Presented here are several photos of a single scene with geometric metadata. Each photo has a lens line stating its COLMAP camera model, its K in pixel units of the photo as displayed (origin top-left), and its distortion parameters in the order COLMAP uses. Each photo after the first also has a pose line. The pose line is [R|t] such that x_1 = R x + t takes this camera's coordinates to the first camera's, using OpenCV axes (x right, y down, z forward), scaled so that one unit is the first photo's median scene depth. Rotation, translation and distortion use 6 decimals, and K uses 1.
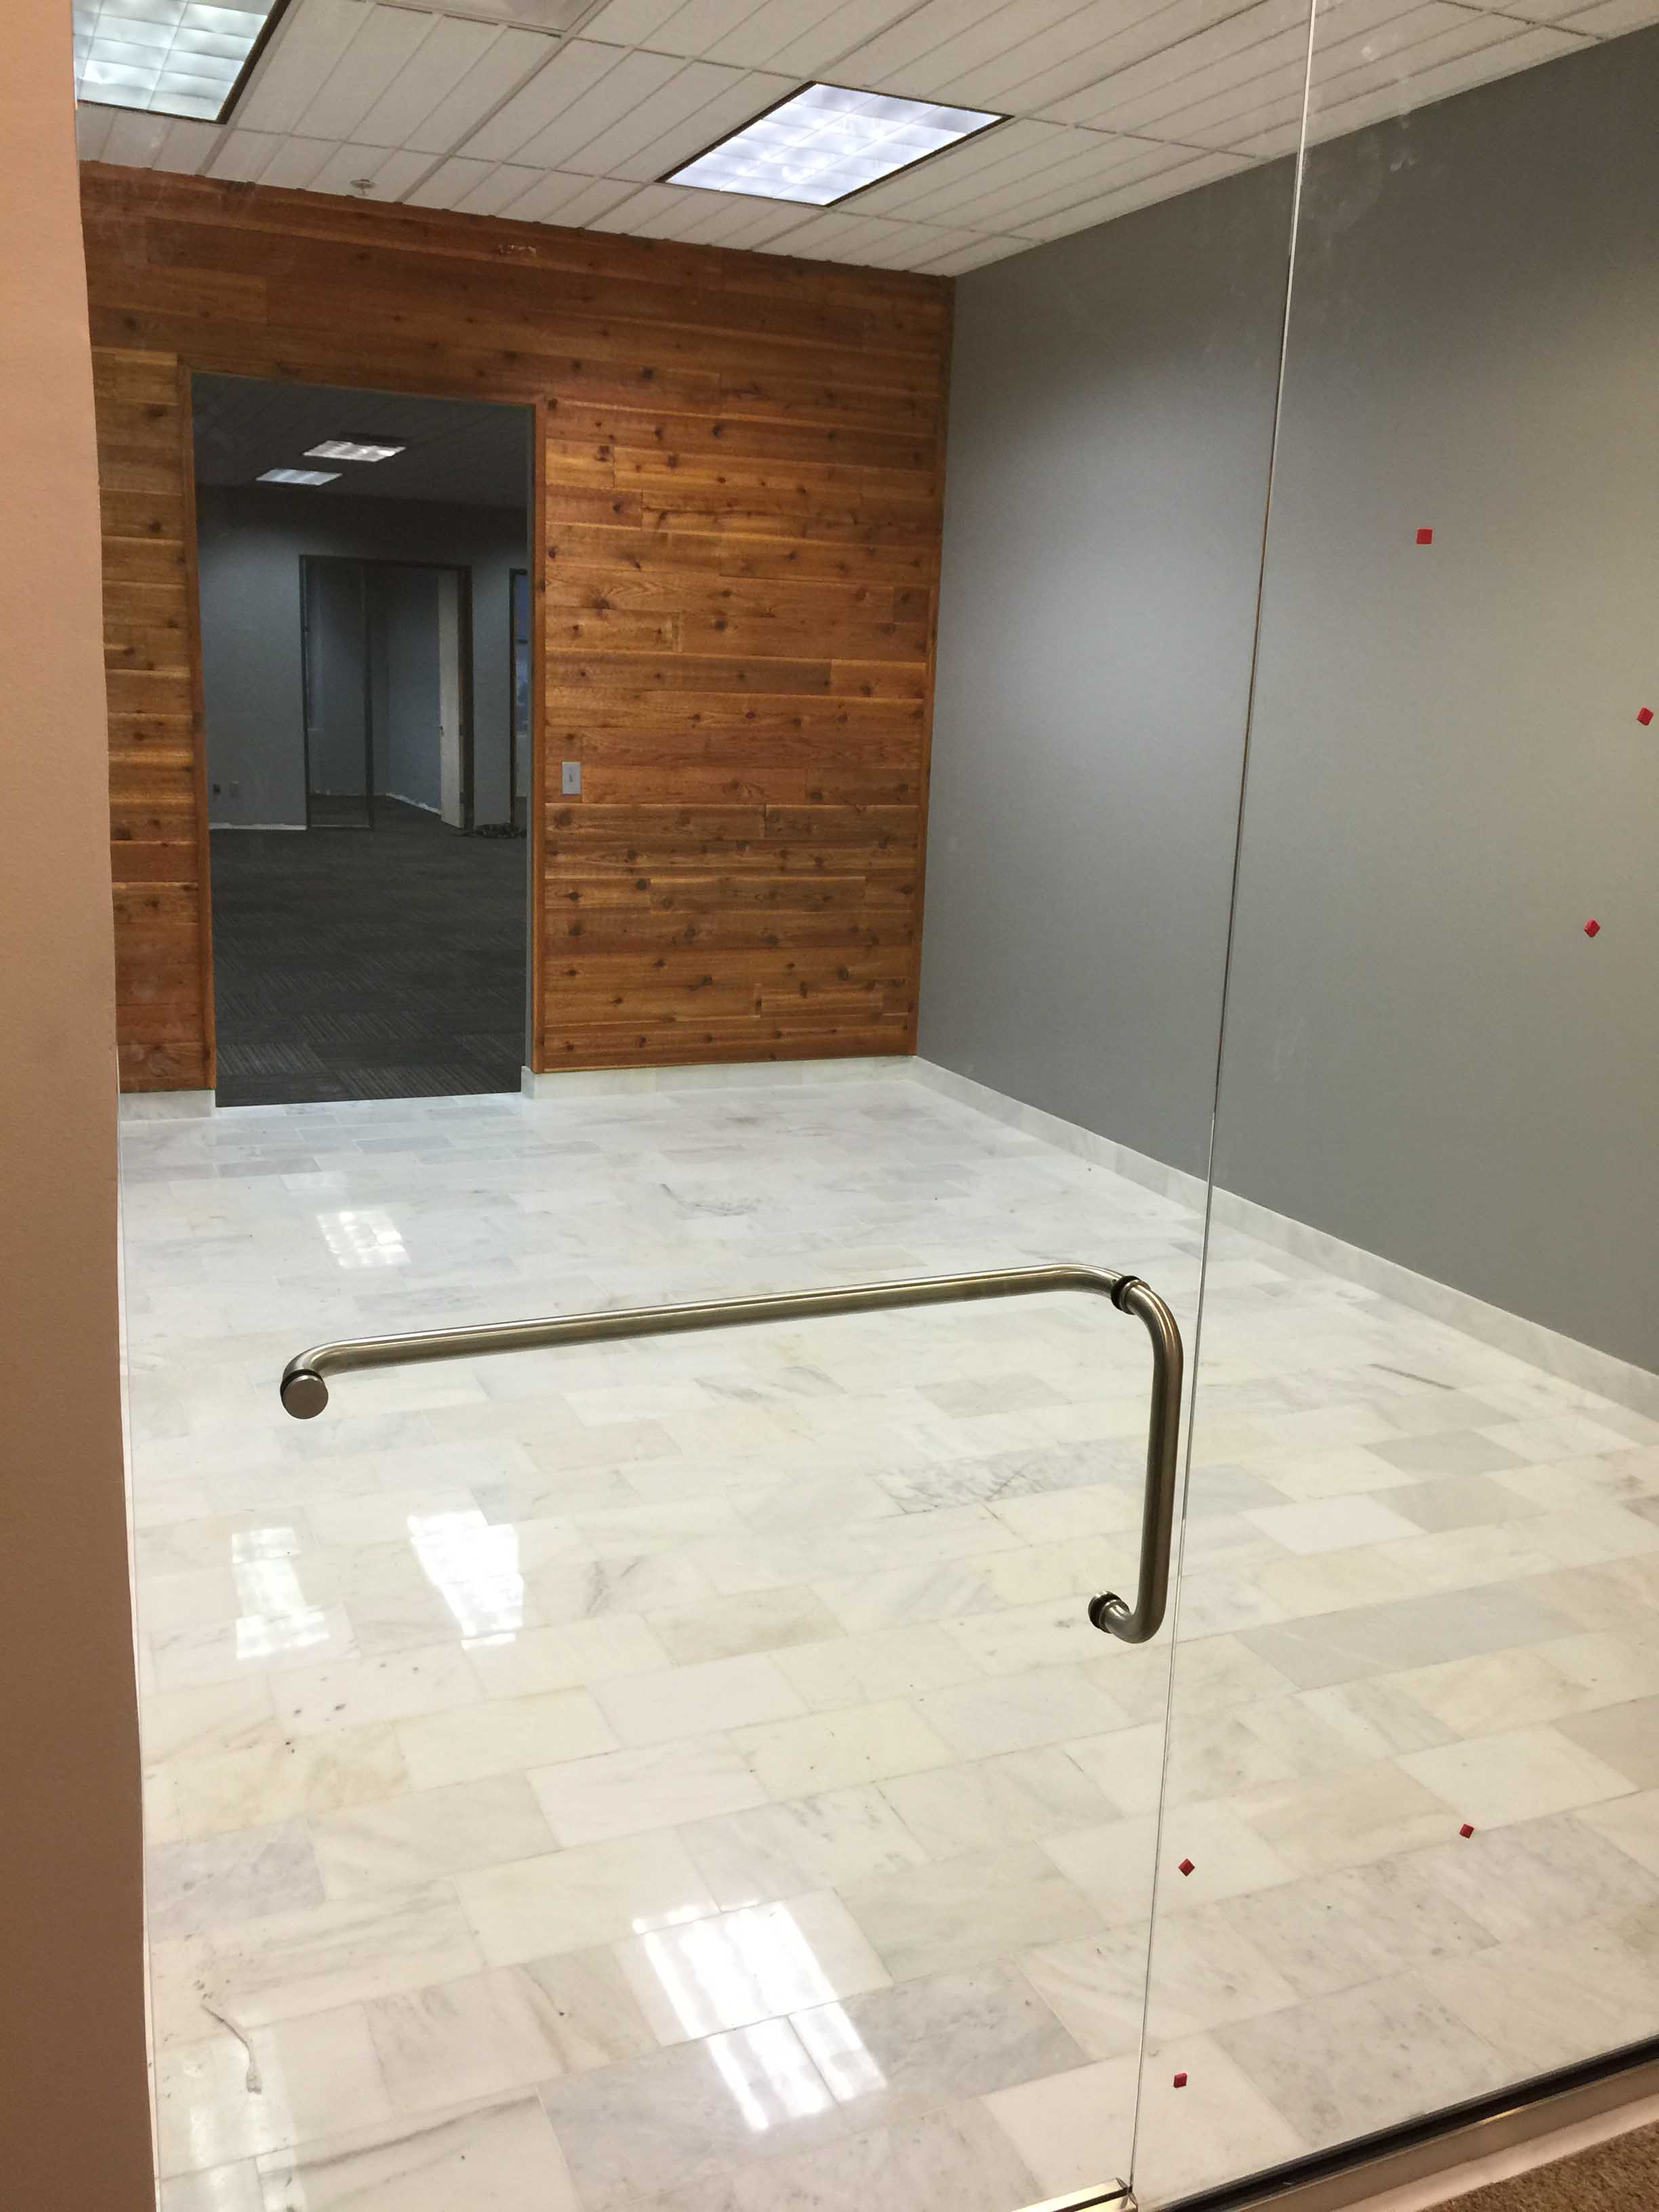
lens RADIAL K [[1896.1, 0, 834.1], [0, 1896.1, 1096.7], [0, 0, 1]] dist [0.083217, -0.120103]
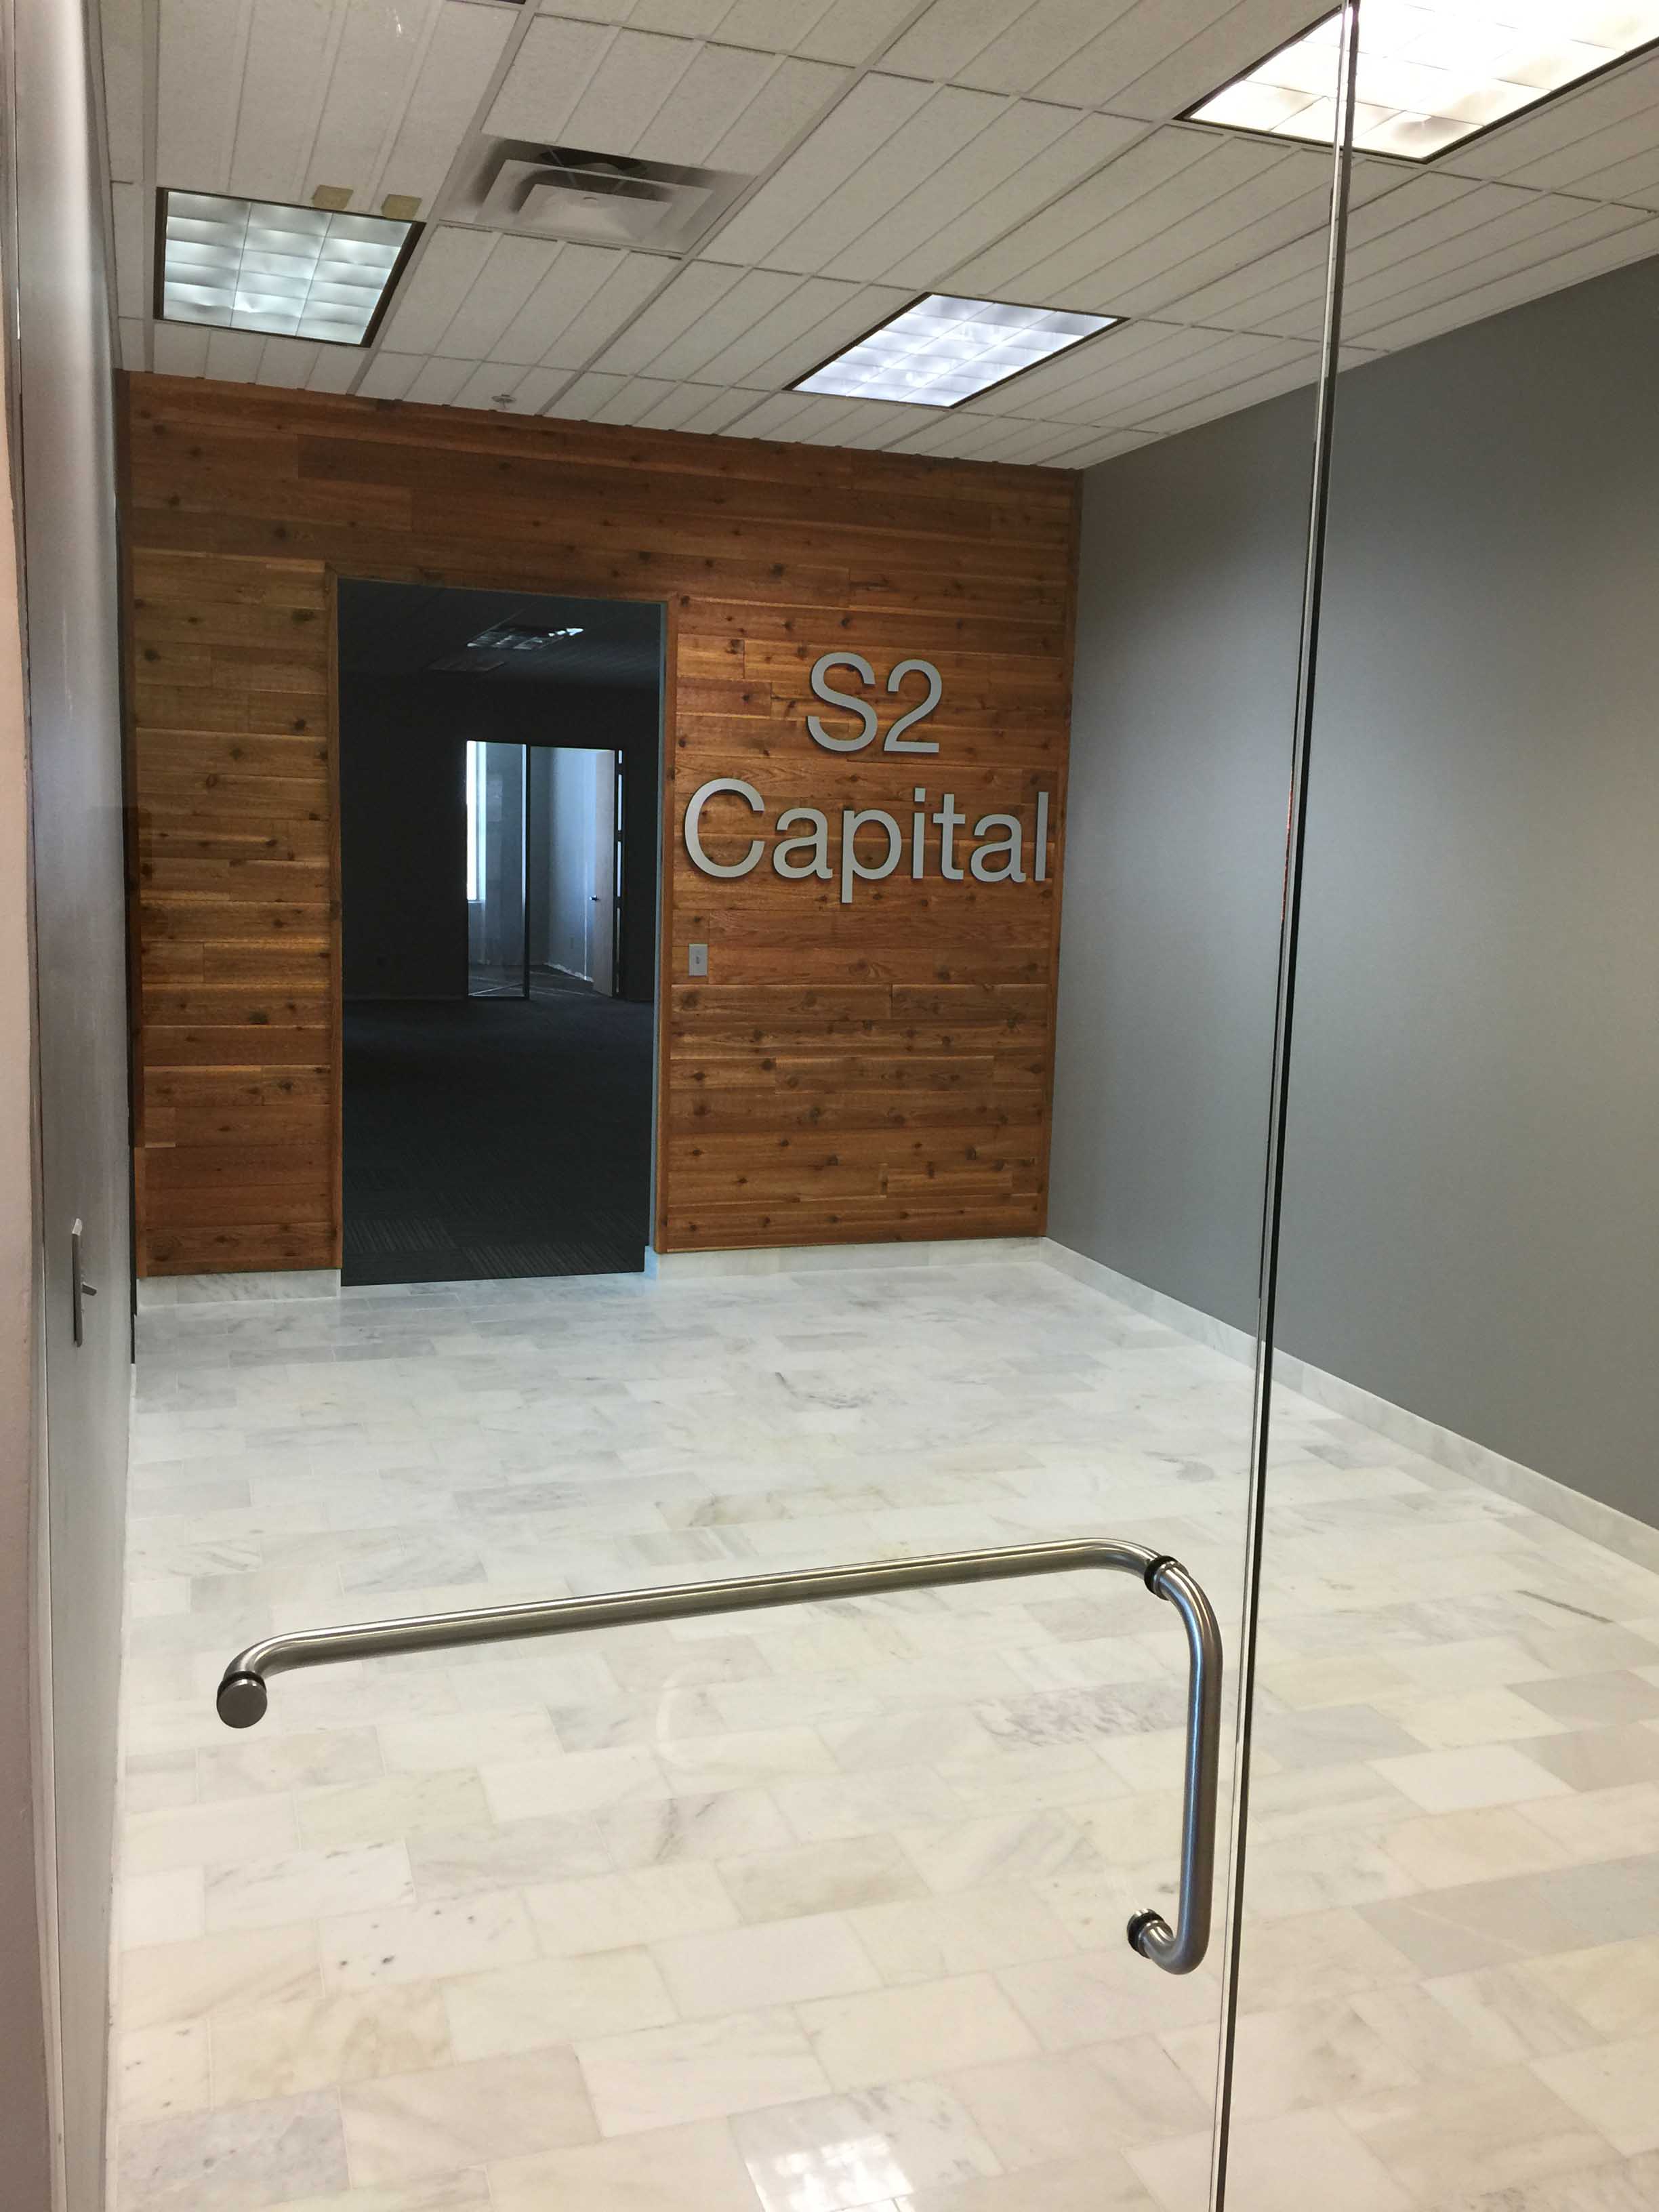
lens RADIAL K [[1896.1, 0, 841.5], [0, 1896.1, 1092.3], [0, 0, 1]] dist [0.083217, -0.120103]
pose [[0.996840, 0.002558, -0.079400, 0.021408], [-0.009399, 0.996259, -0.085905, -0.015478], [0.078883, 0.086380, 0.993134, 0.020199]]
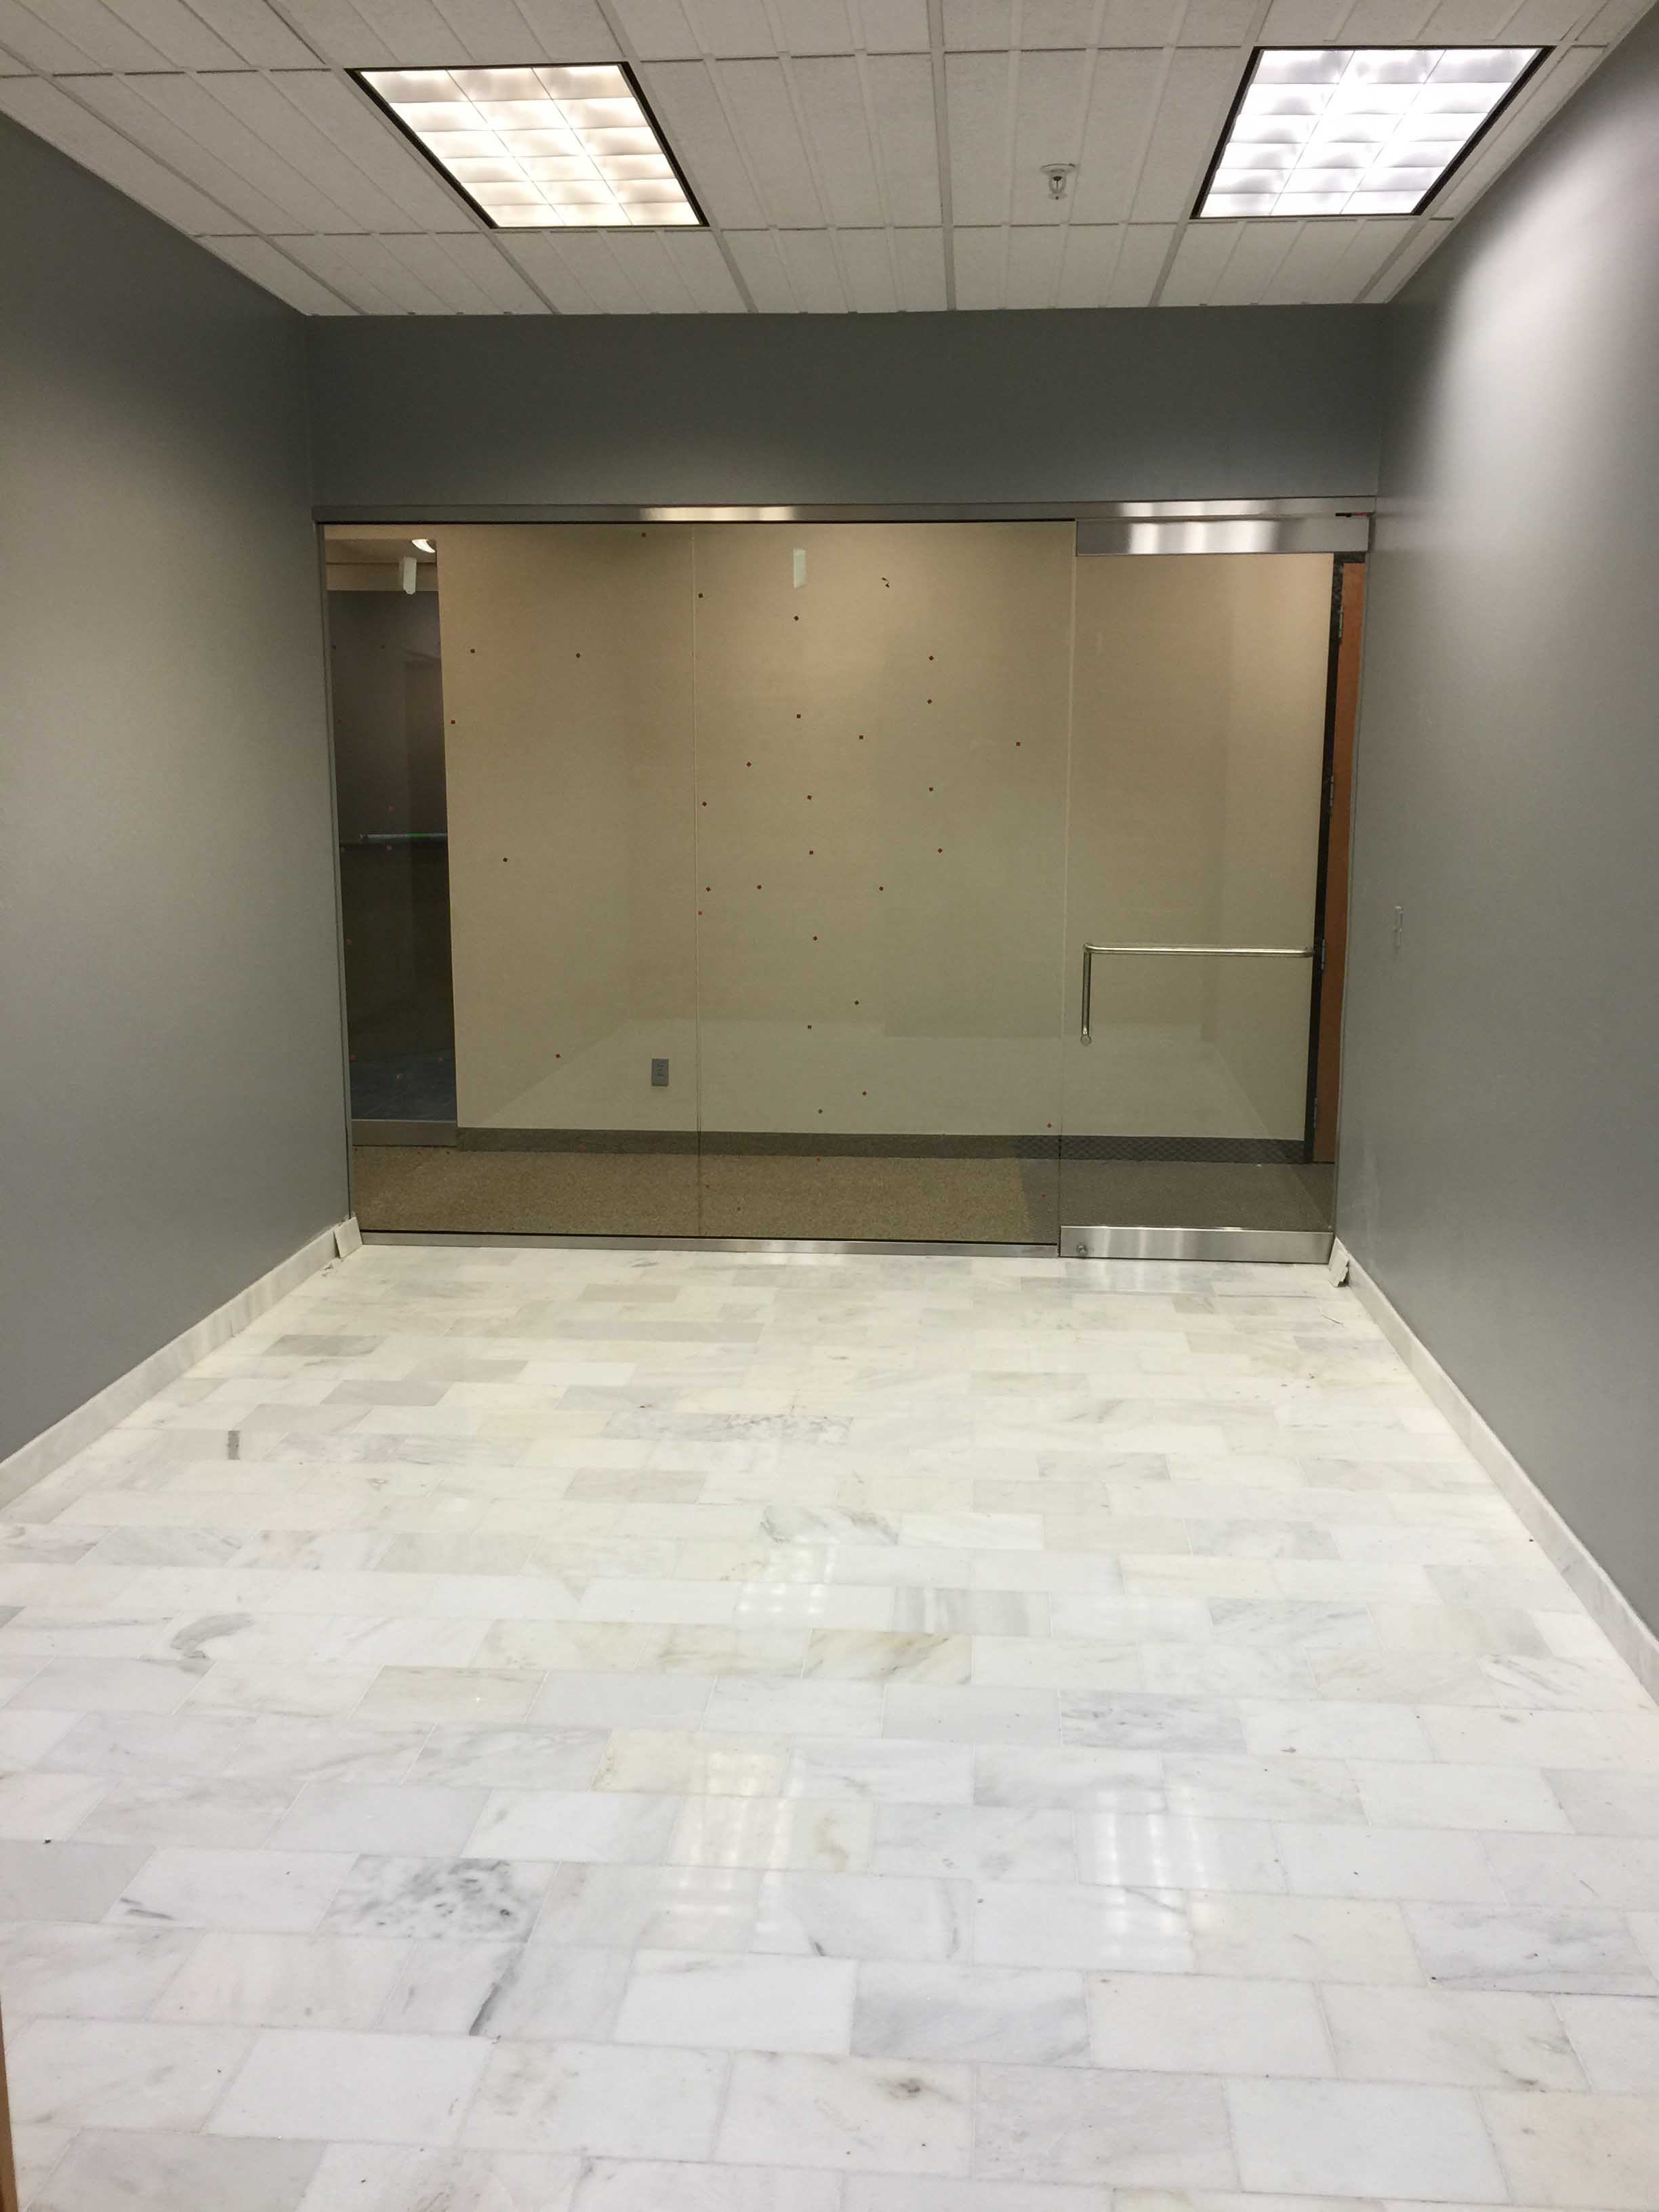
lens RADIAL K [[1896.1, 0, 839.4], [0, 1896.1, 1104.1], [0, 0, 1]] dist [0.083217, -0.120103]
pose [[-0.880165, -0.121257, 0.458919, -0.355125], [0.066129, 0.926067, 0.371518, -0.314668], [-0.470039, 0.357345, -0.807073, 1.331689]]
